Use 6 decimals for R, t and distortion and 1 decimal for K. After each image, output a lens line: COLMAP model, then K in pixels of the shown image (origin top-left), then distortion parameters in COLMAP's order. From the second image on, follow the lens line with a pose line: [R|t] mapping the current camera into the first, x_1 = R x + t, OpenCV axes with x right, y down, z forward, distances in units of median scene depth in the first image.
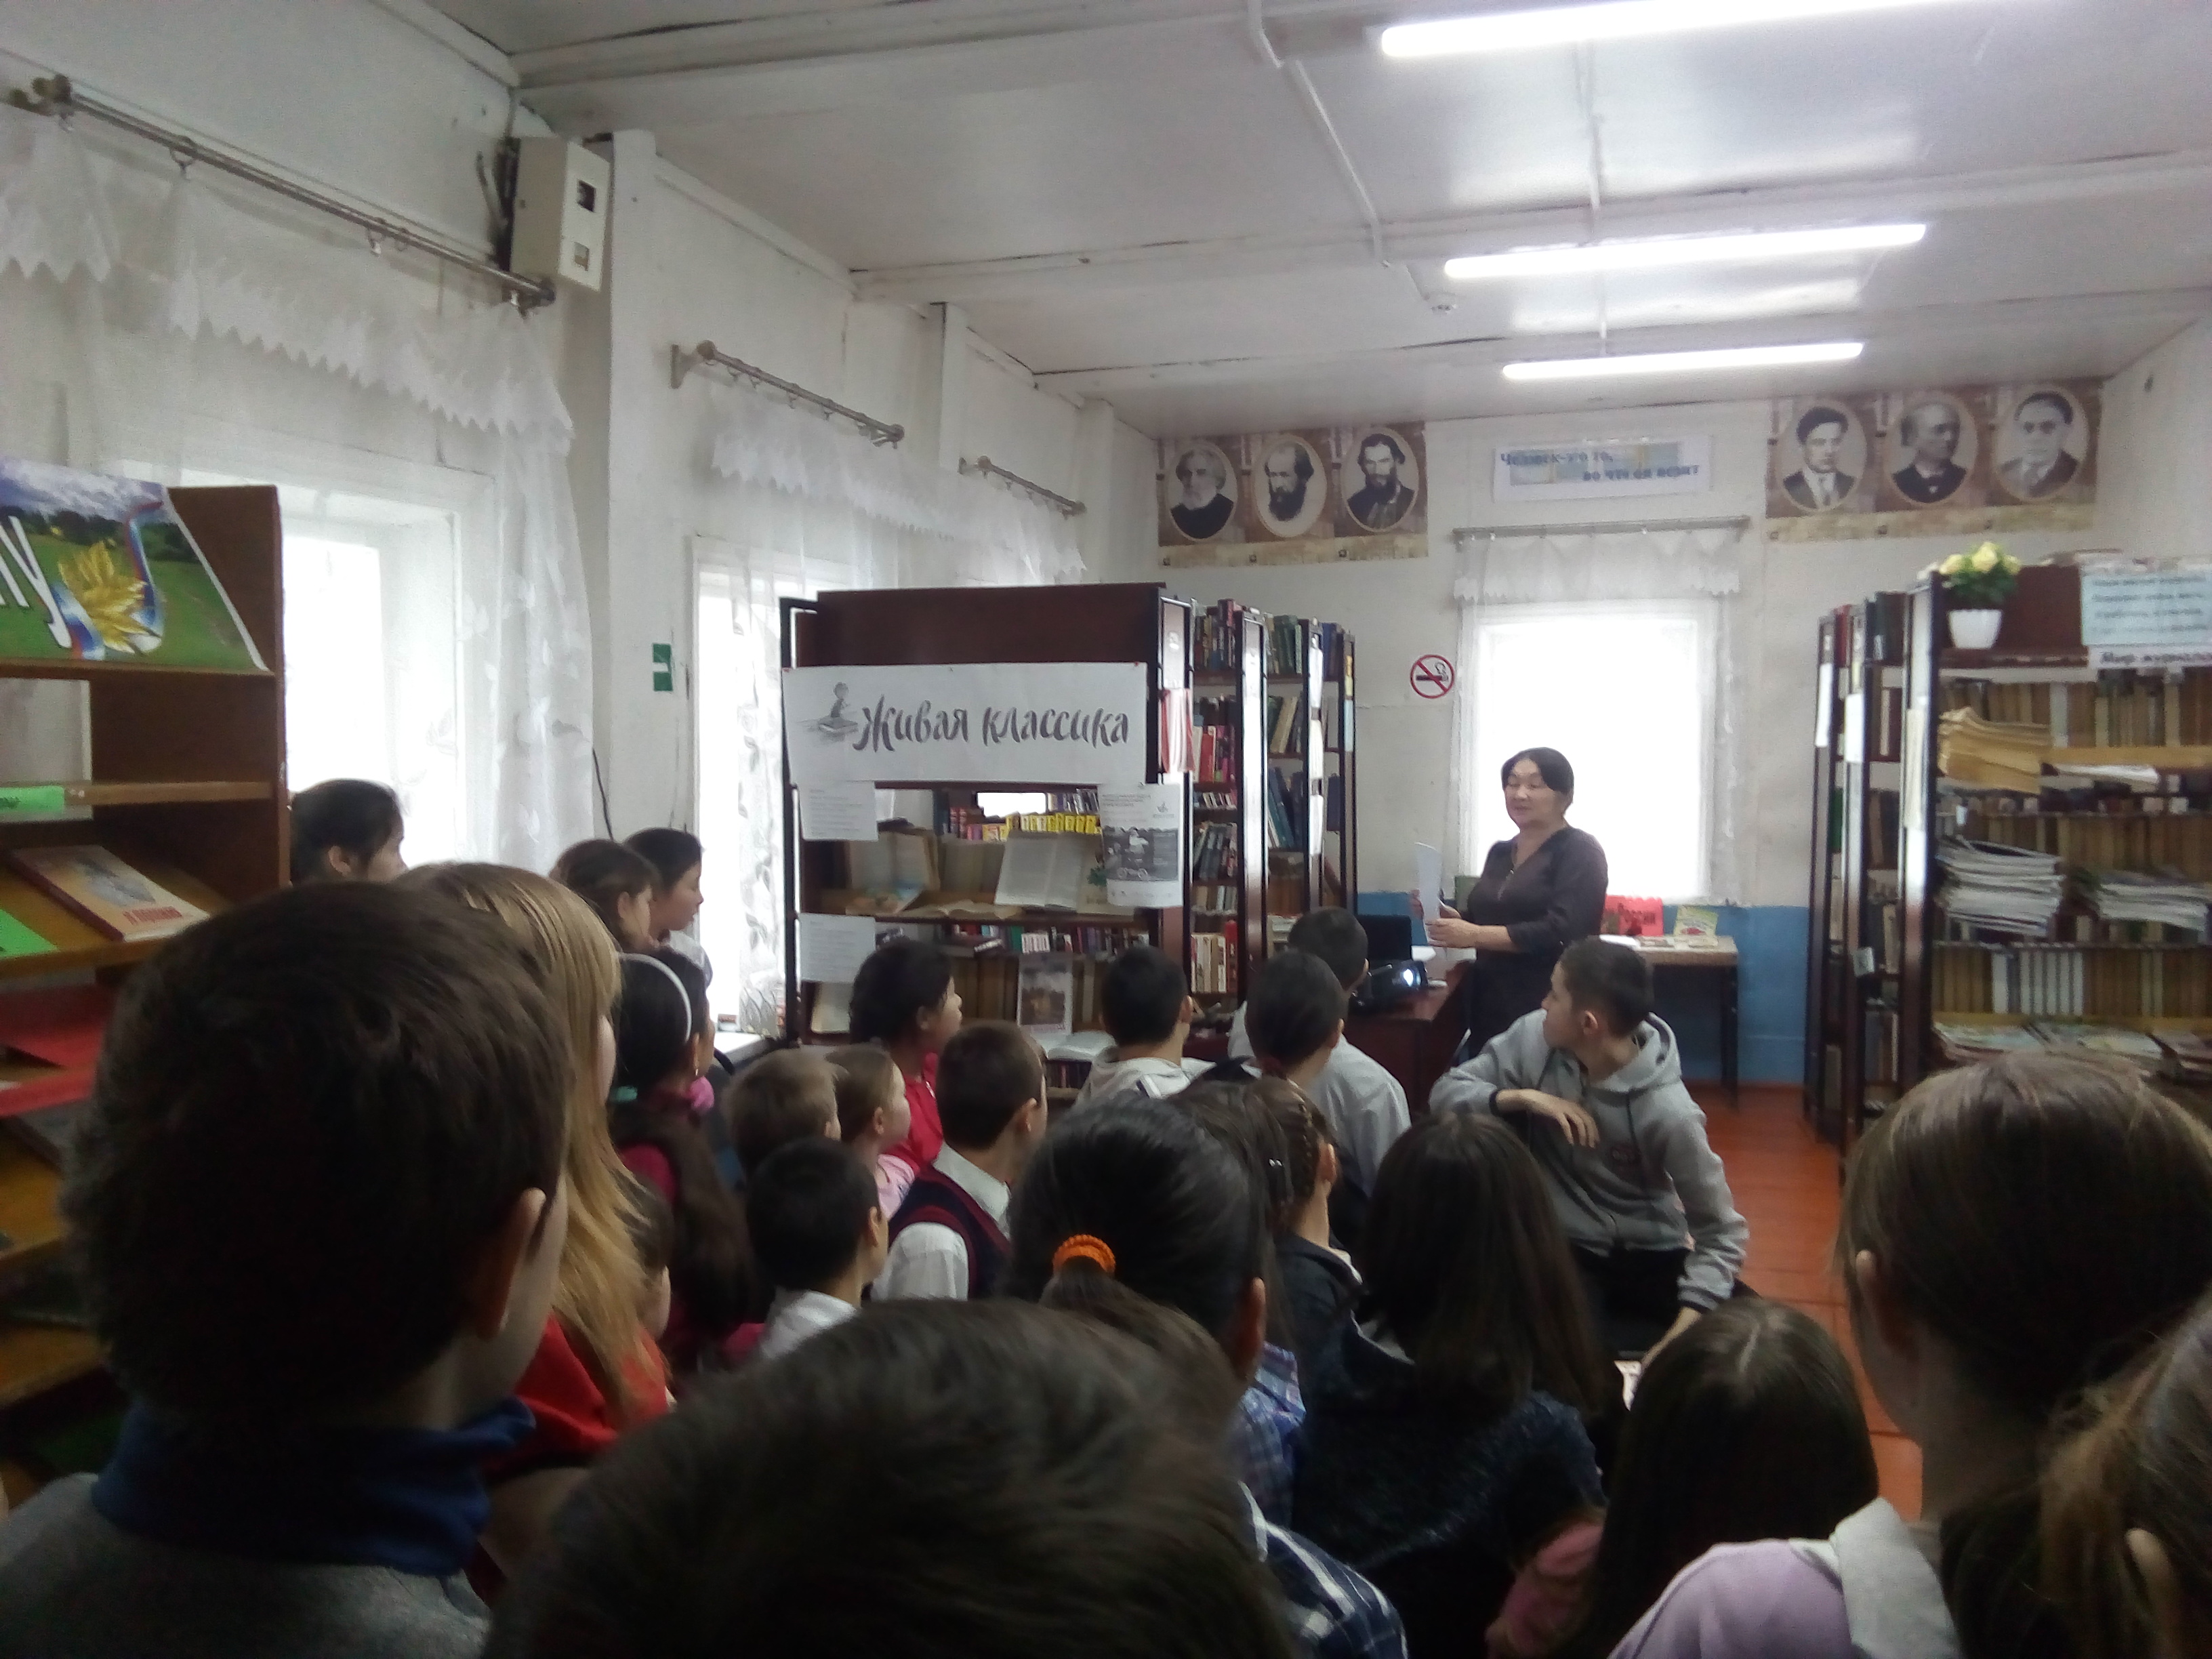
lens RADIAL K [[1754.1, 0, 1111.2], [0, 1754.1, 820.2], [0, 0, 1]] dist [0.002829, -0.017103]
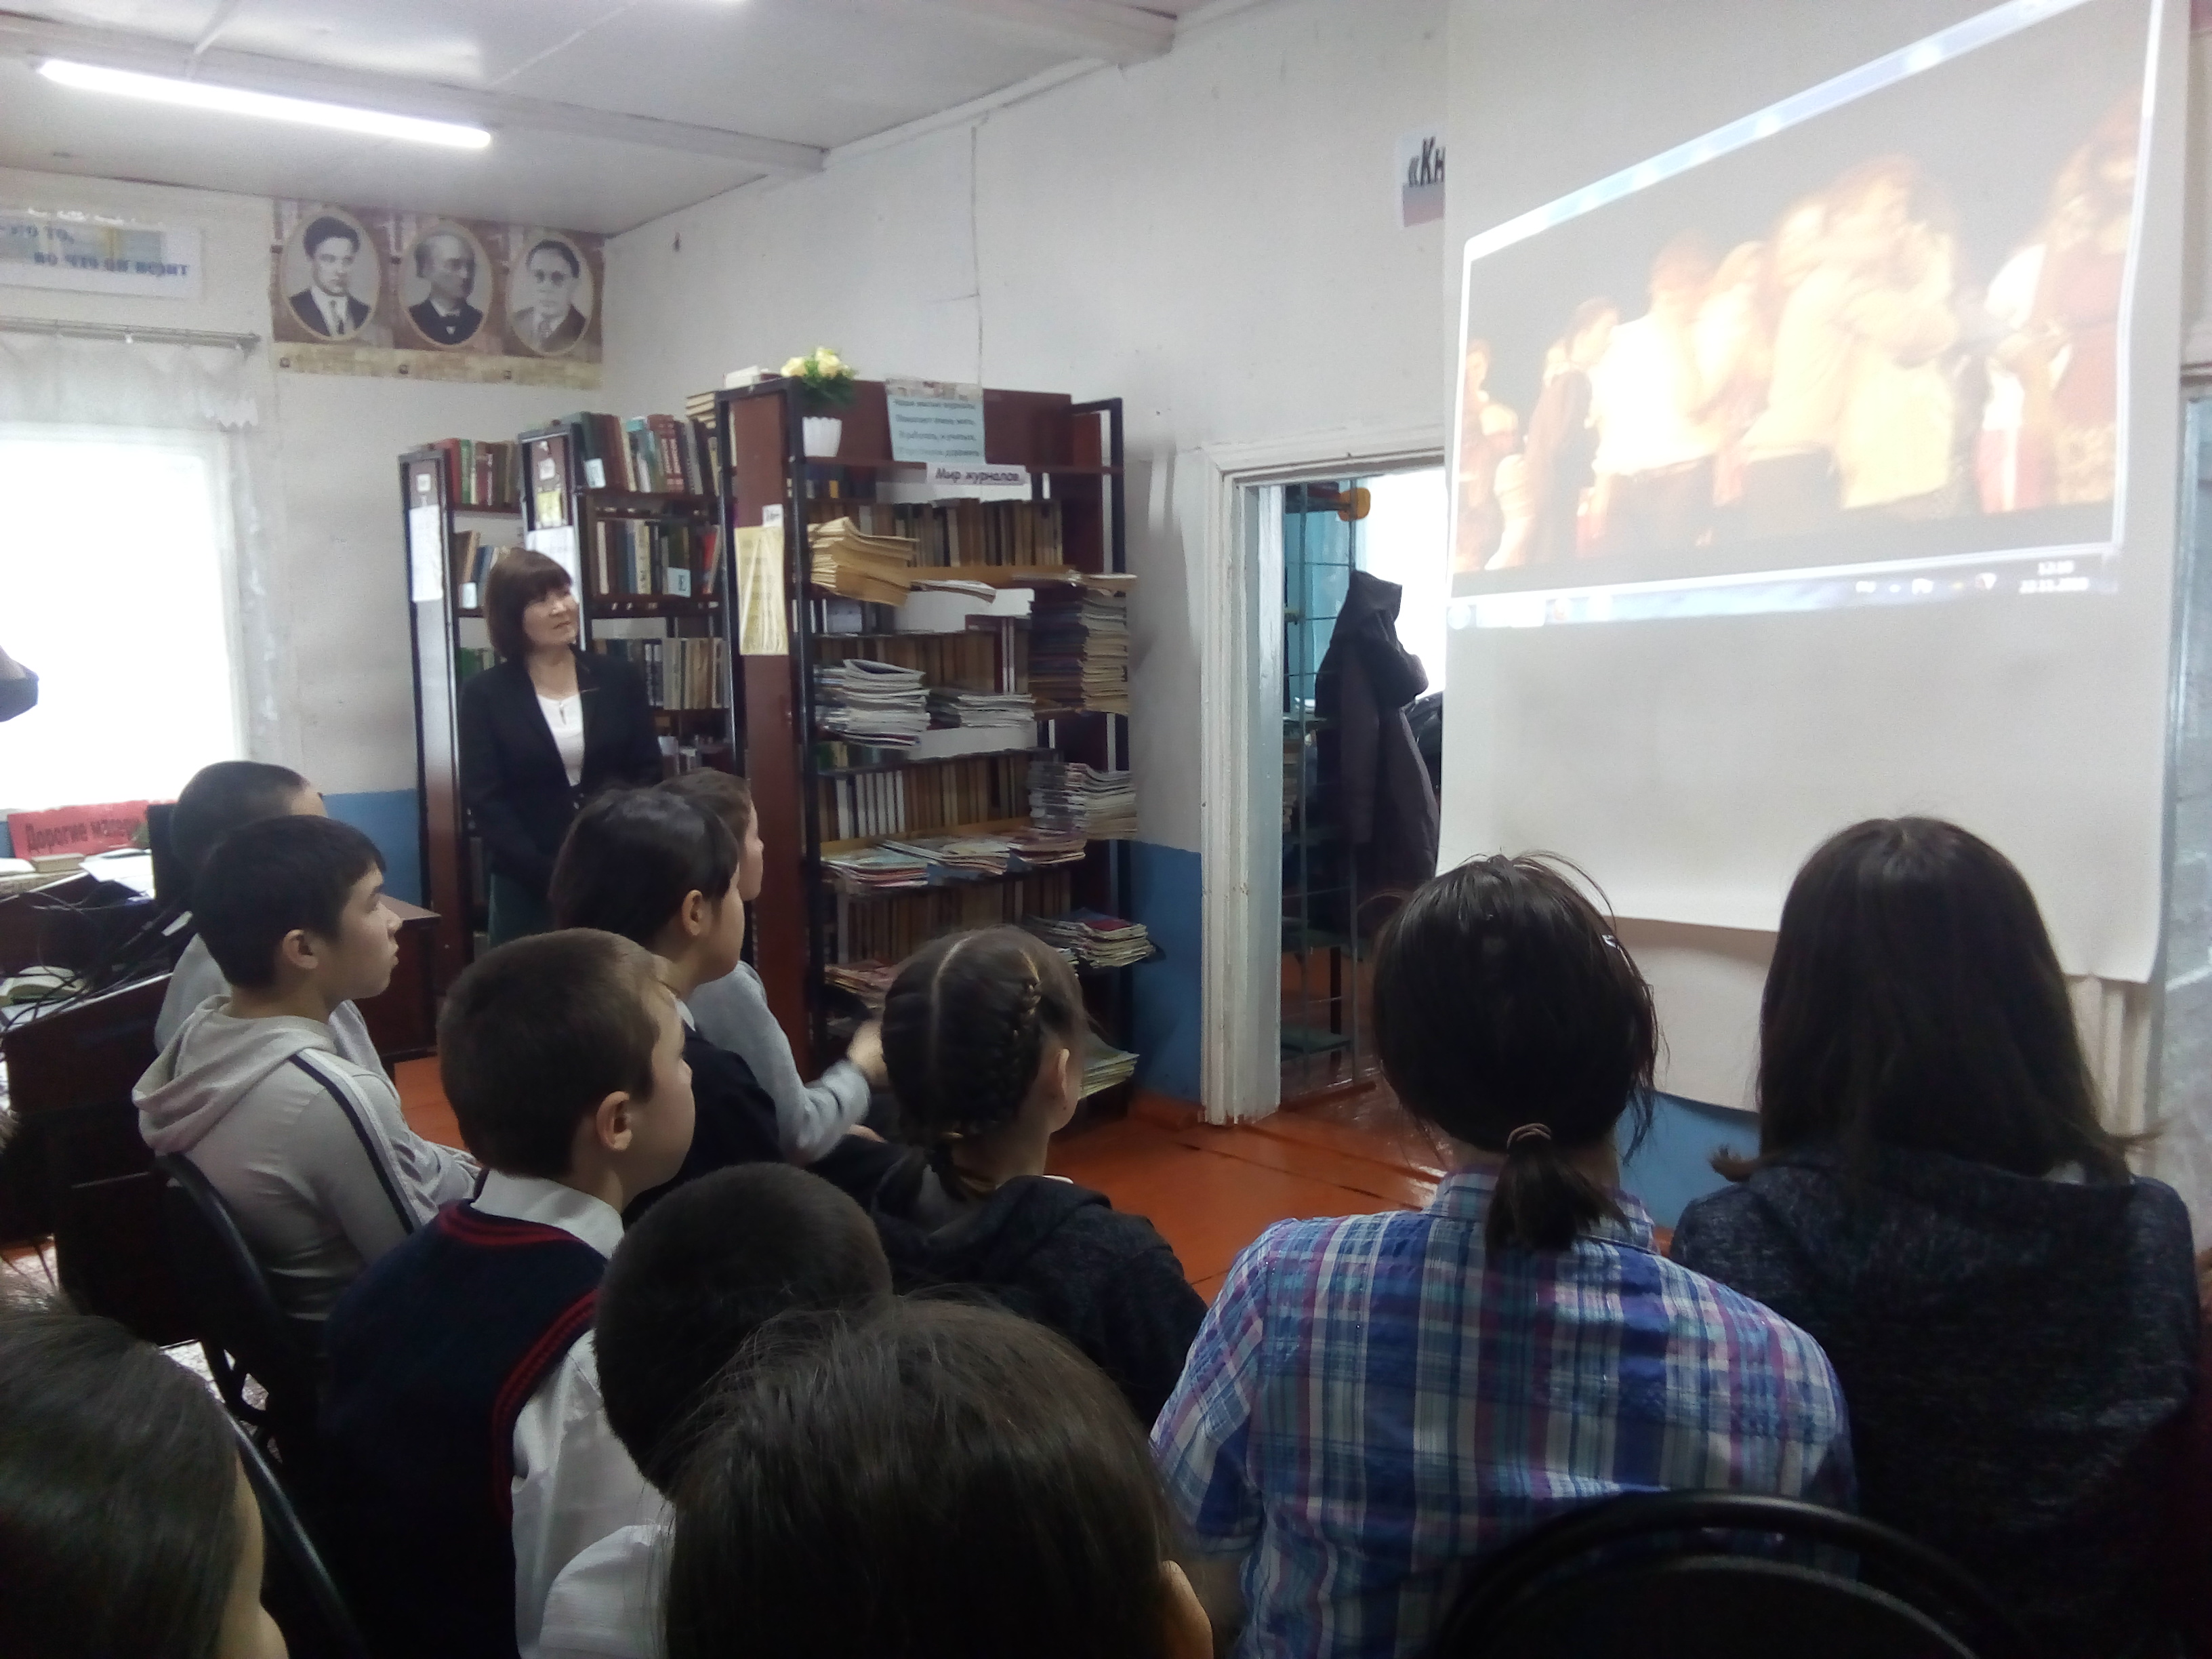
lens RADIAL K [[1754.1, 0, 1107.3], [0, 1754.1, 850.8], [0, 0, 1]] dist [0.002829, -0.017103]
pose [[0.554944, -0.114151, 0.824018, -0.133861], [0.063842, 0.993463, 0.094630, 0.019228], [-0.829434, 0.000092, 0.558604, 0.194530]]
